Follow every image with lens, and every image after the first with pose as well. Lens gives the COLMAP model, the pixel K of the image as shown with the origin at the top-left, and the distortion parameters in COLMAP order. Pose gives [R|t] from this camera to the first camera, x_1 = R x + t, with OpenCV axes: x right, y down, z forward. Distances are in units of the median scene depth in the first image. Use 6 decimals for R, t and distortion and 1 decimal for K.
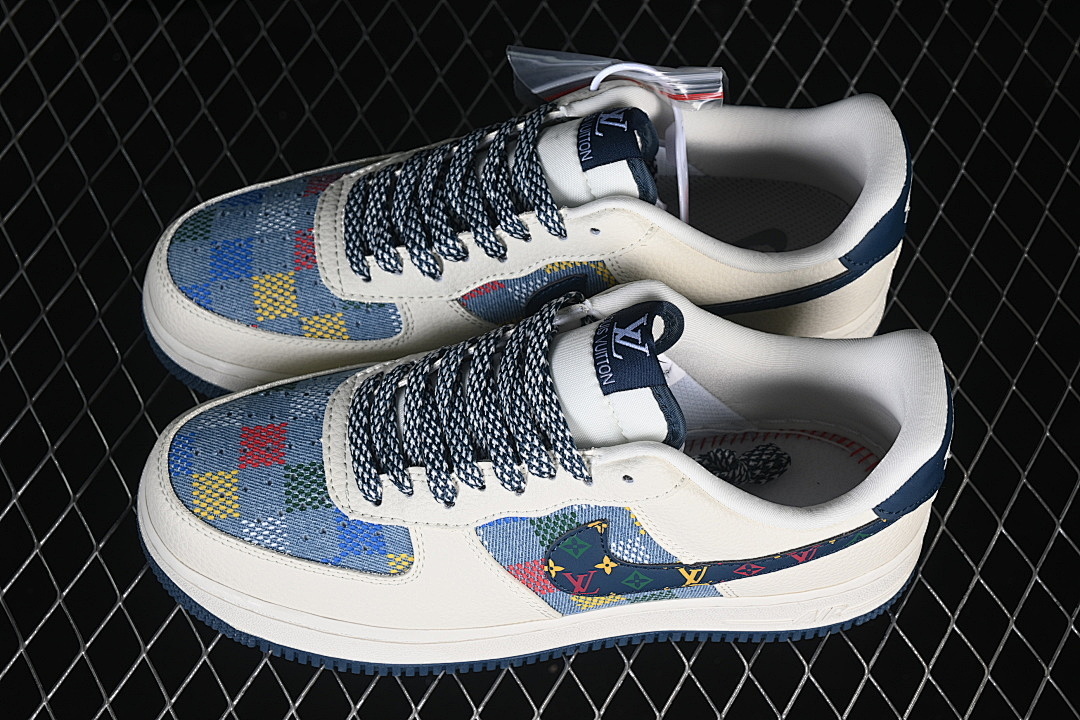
lens RADIAL K [[2343.0, 0, 540.0], [0, 2343.0, 360.0], [0, 0, 1]] dist [-0.011024, 0.249890]
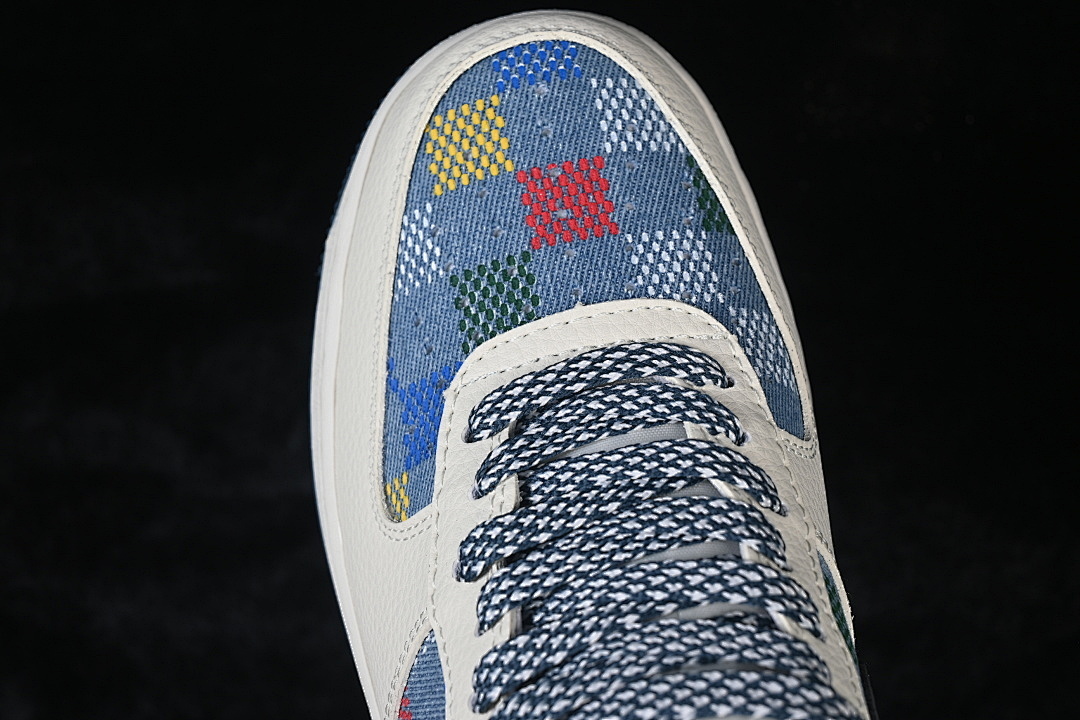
lens RADIAL K [[2343.0, 0, 540.0], [0, 2343.0, 360.0], [0, 0, 1]] dist [-0.011024, 0.249890]
pose [[0.178376, 0.970667, -0.161207, 0.003470], [-0.832039, 0.236255, 0.501892, -0.229130], [0.525256, 0.044605, 0.849774, 0.555610]]
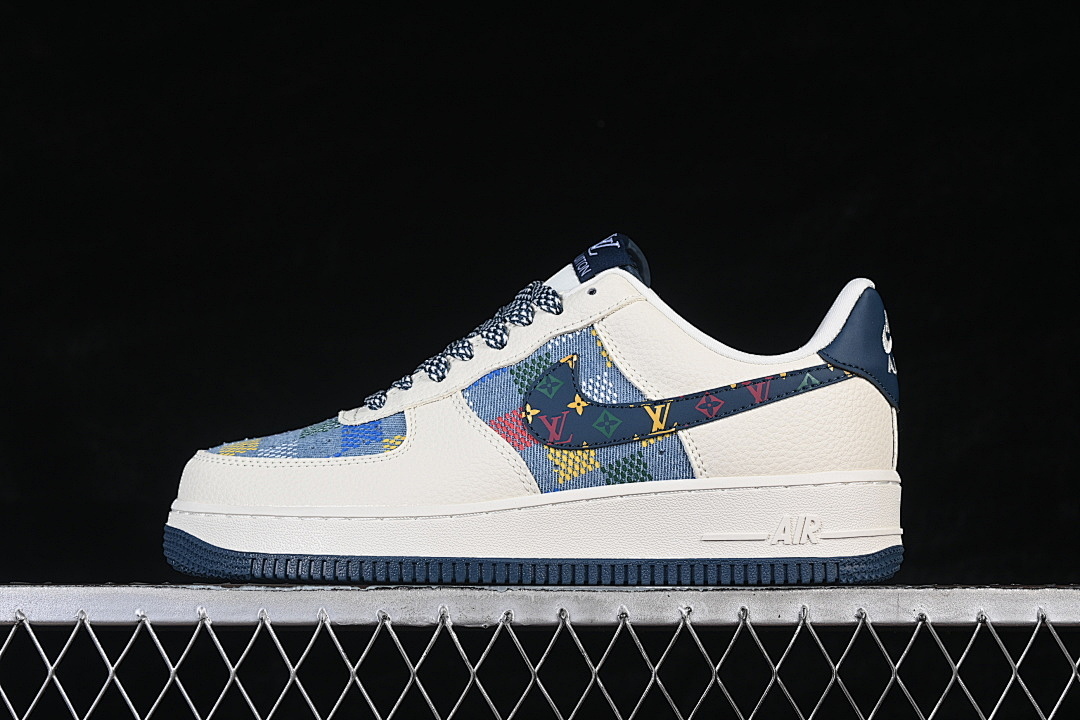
lens RADIAL K [[2343.0, 0, 540.0], [0, 2343.0, 360.0], [0, 0, 1]] dist [-0.011024, 0.249890]
pose [[0.992964, -0.049043, -0.107779, 0.129384], [-0.074982, 0.444048, -0.892860, 1.053777], [0.091648, 0.894660, 0.437246, 0.502011]]
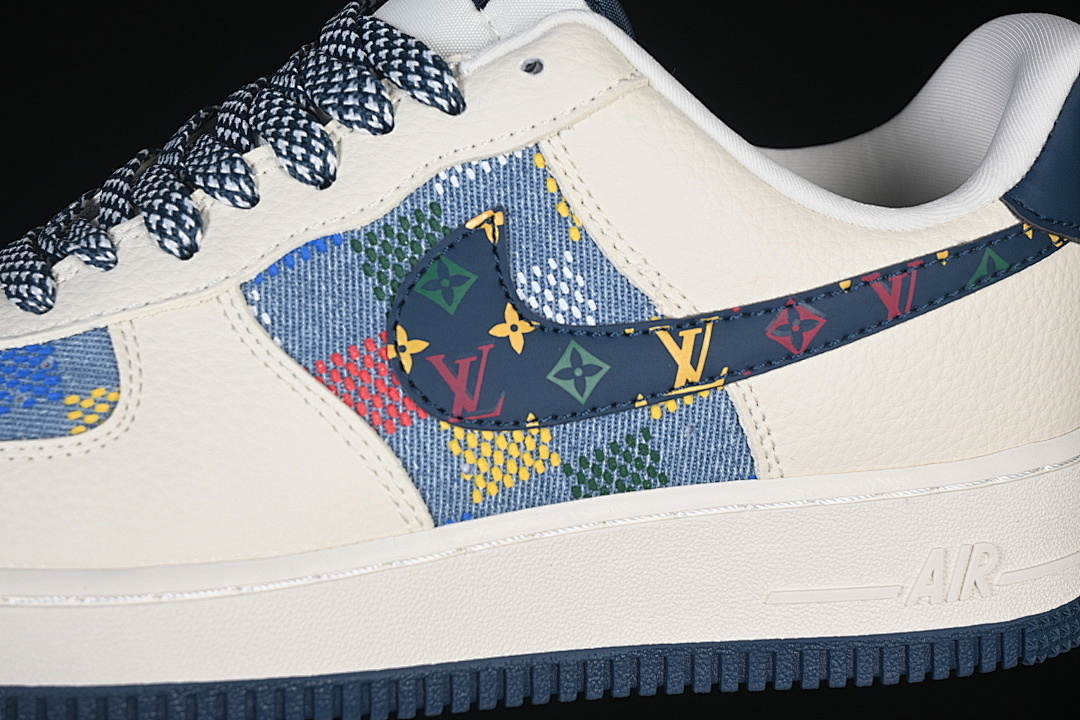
lens RADIAL K [[2343.0, 0, 540.0], [0, 2343.0, 360.0], [0, 0, 1]] dist [-0.011024, 0.249890]
pose [[0.990216, -0.055591, 0.127989, -0.029644], [0.132091, 0.669096, -0.731343, 0.454705], [-0.044981, 0.741094, 0.669893, 0.672342]]
